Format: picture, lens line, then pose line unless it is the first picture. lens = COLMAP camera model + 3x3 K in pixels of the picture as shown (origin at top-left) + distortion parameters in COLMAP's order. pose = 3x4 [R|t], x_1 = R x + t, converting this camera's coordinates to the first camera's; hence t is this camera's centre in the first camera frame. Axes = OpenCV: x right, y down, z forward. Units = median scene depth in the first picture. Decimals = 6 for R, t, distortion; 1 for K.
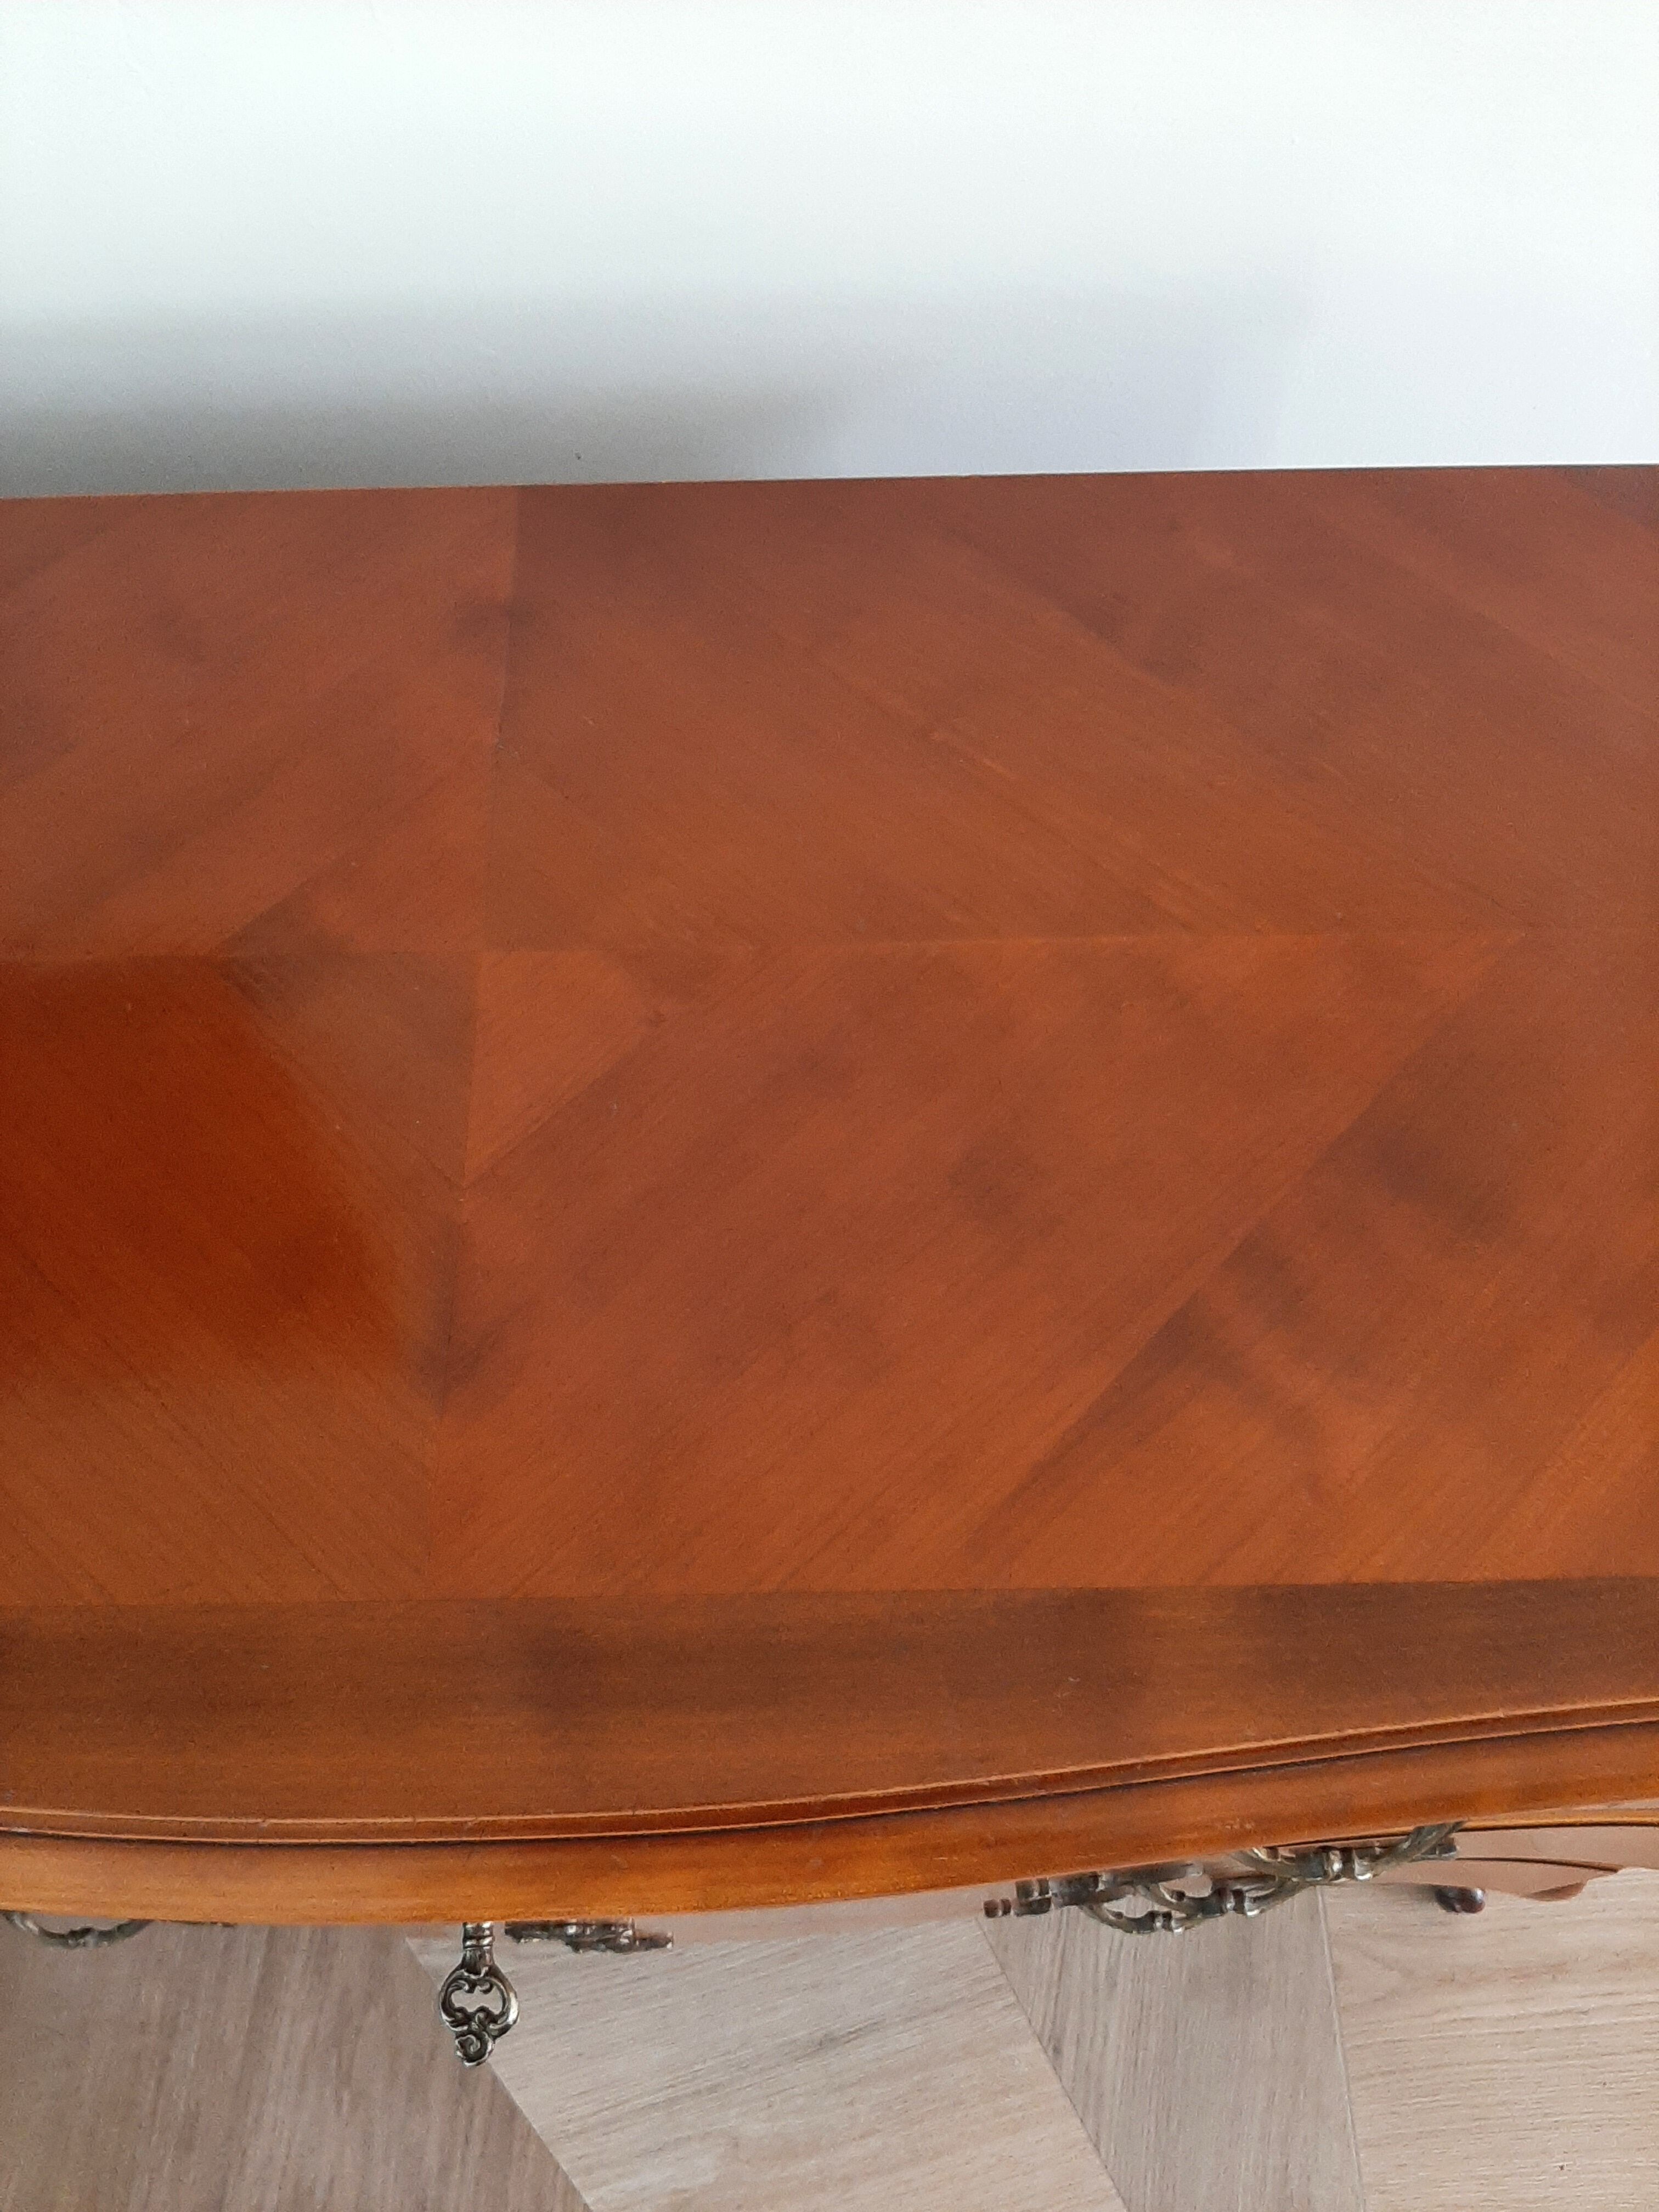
lens RADIAL K [[1801.3, 0, 791.6], [0, 1801.3, 1102.6], [0, 0, 1]] dist [0.016032, -0.069626]
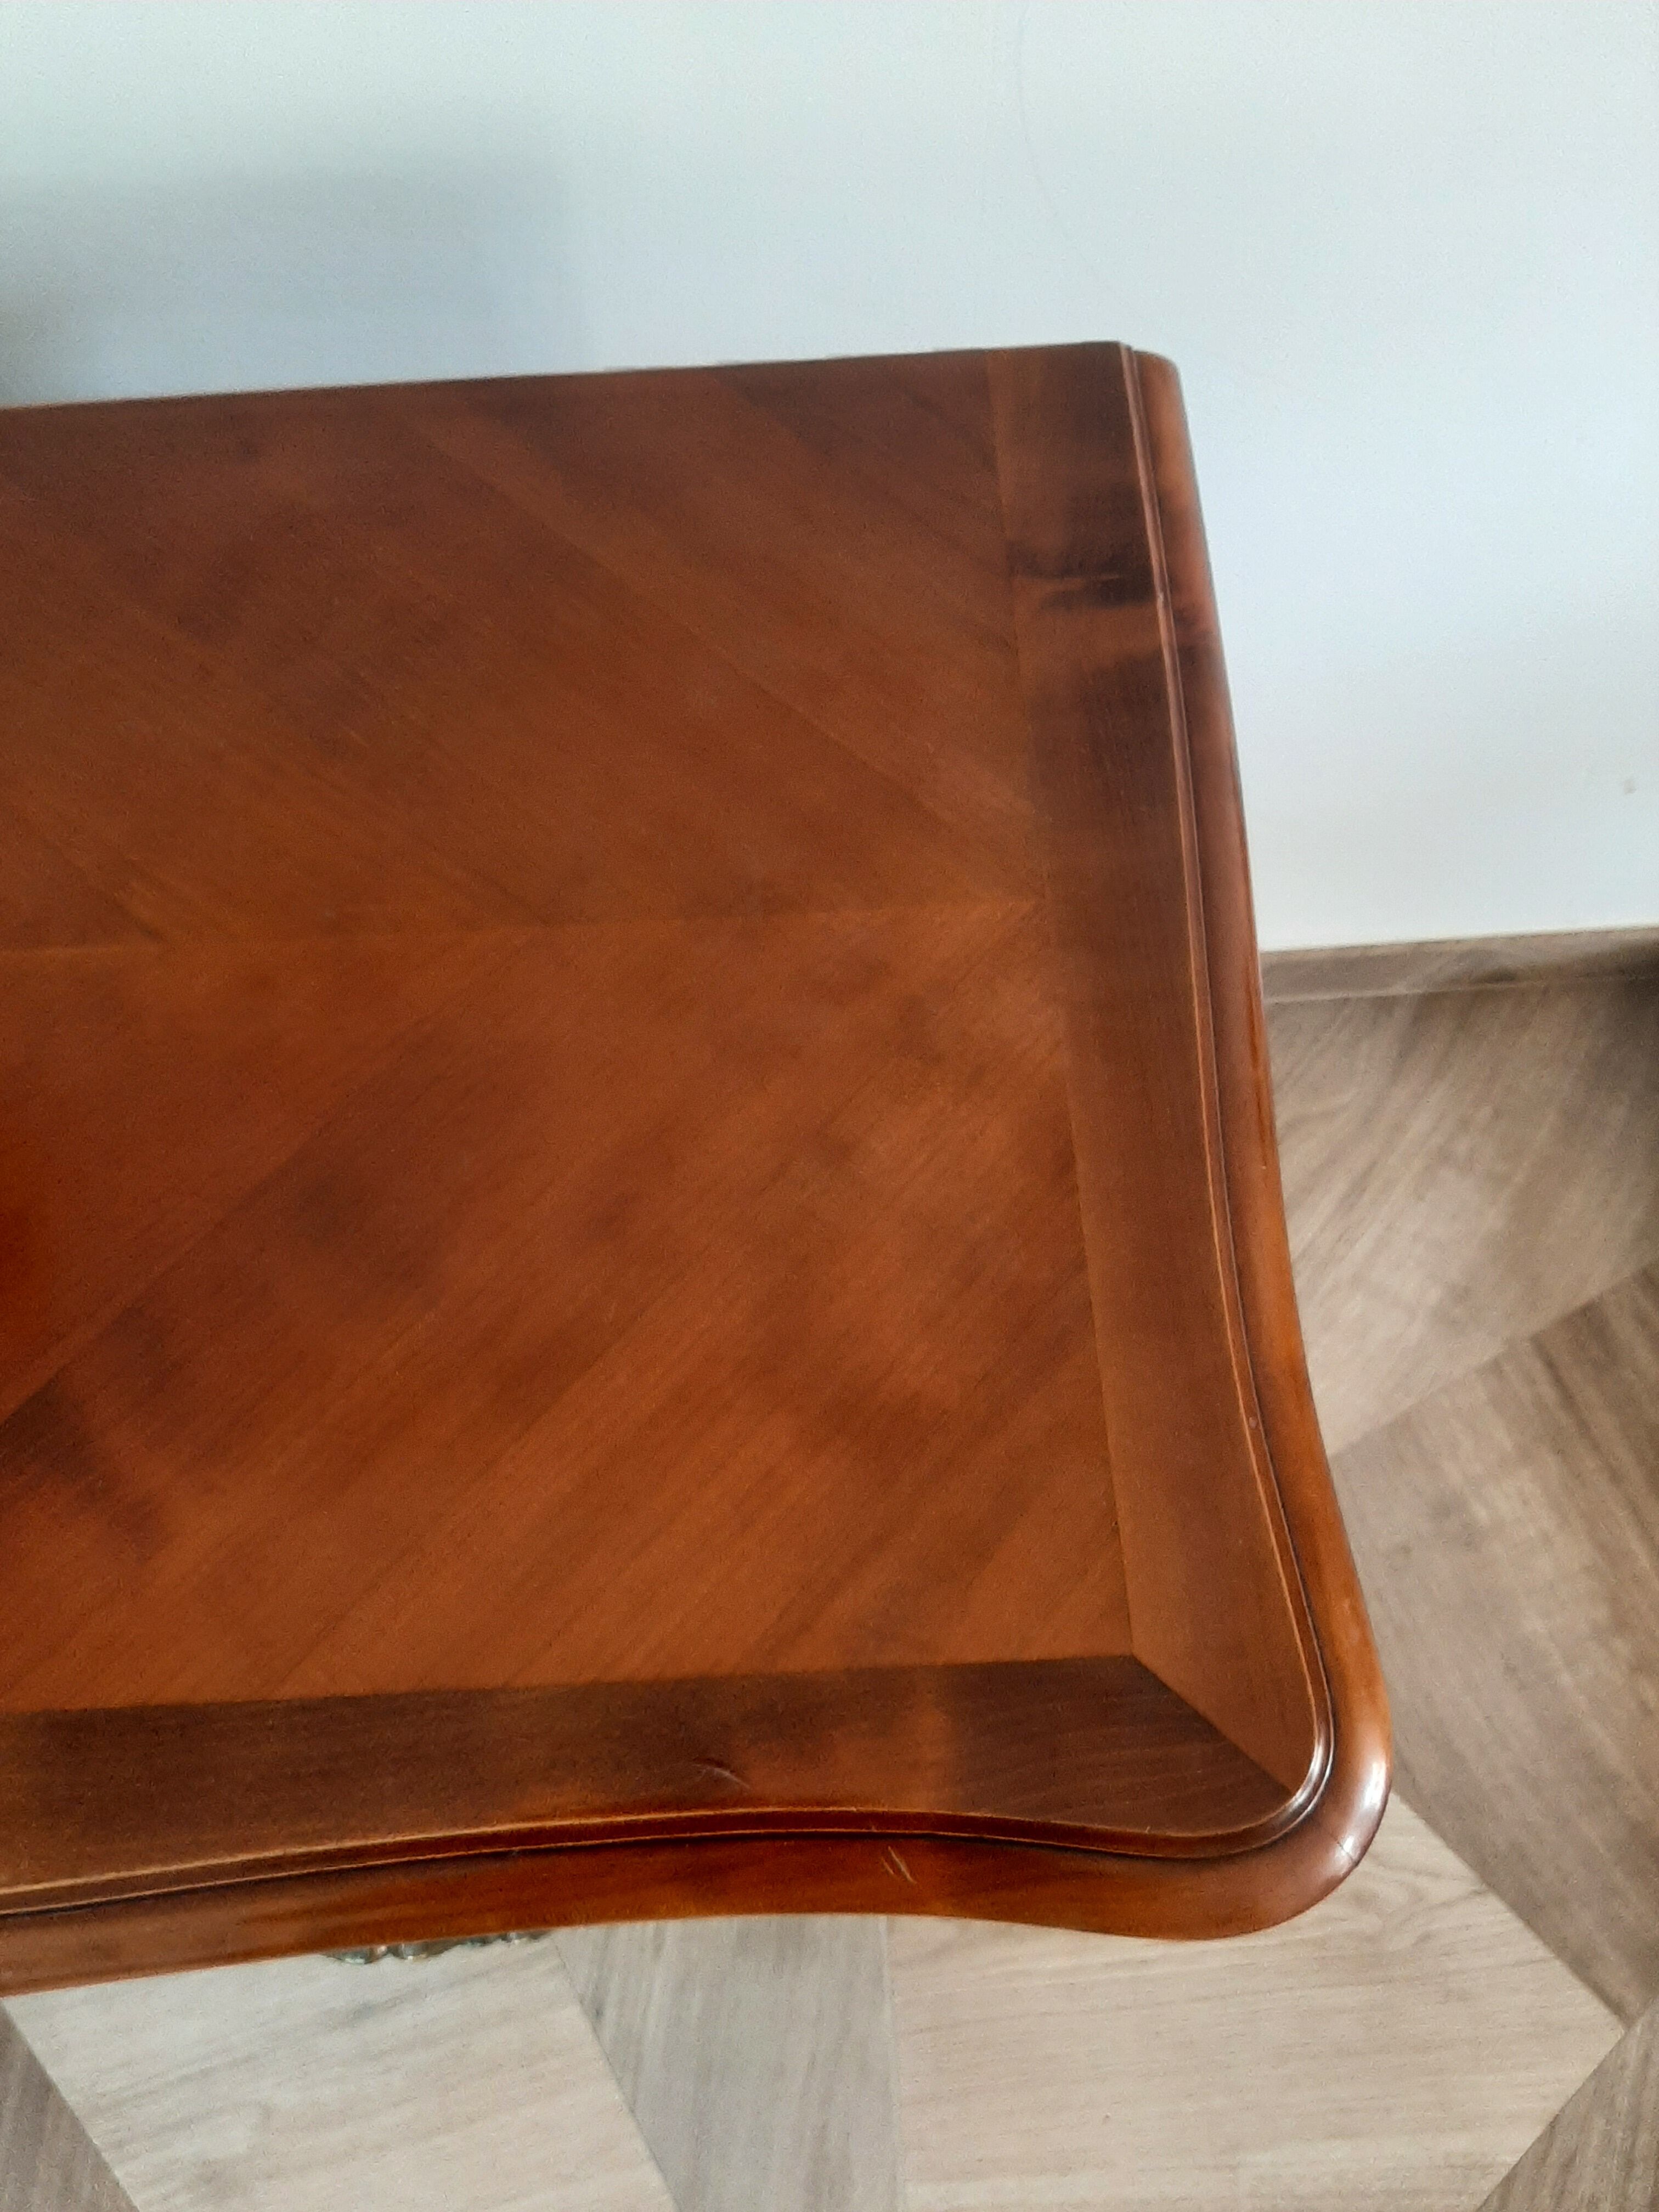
lens RADIAL K [[1801.3, 0, 831.4], [0, 1801.3, 1119.8], [0, 0, 1]] dist [0.016032, -0.069626]
pose [[0.999422, -0.033885, 0.002714, 0.294123], [0.033538, 0.995904, 0.083968, -0.038046], [-0.005548, -0.083828, 0.996465, 0.061519]]
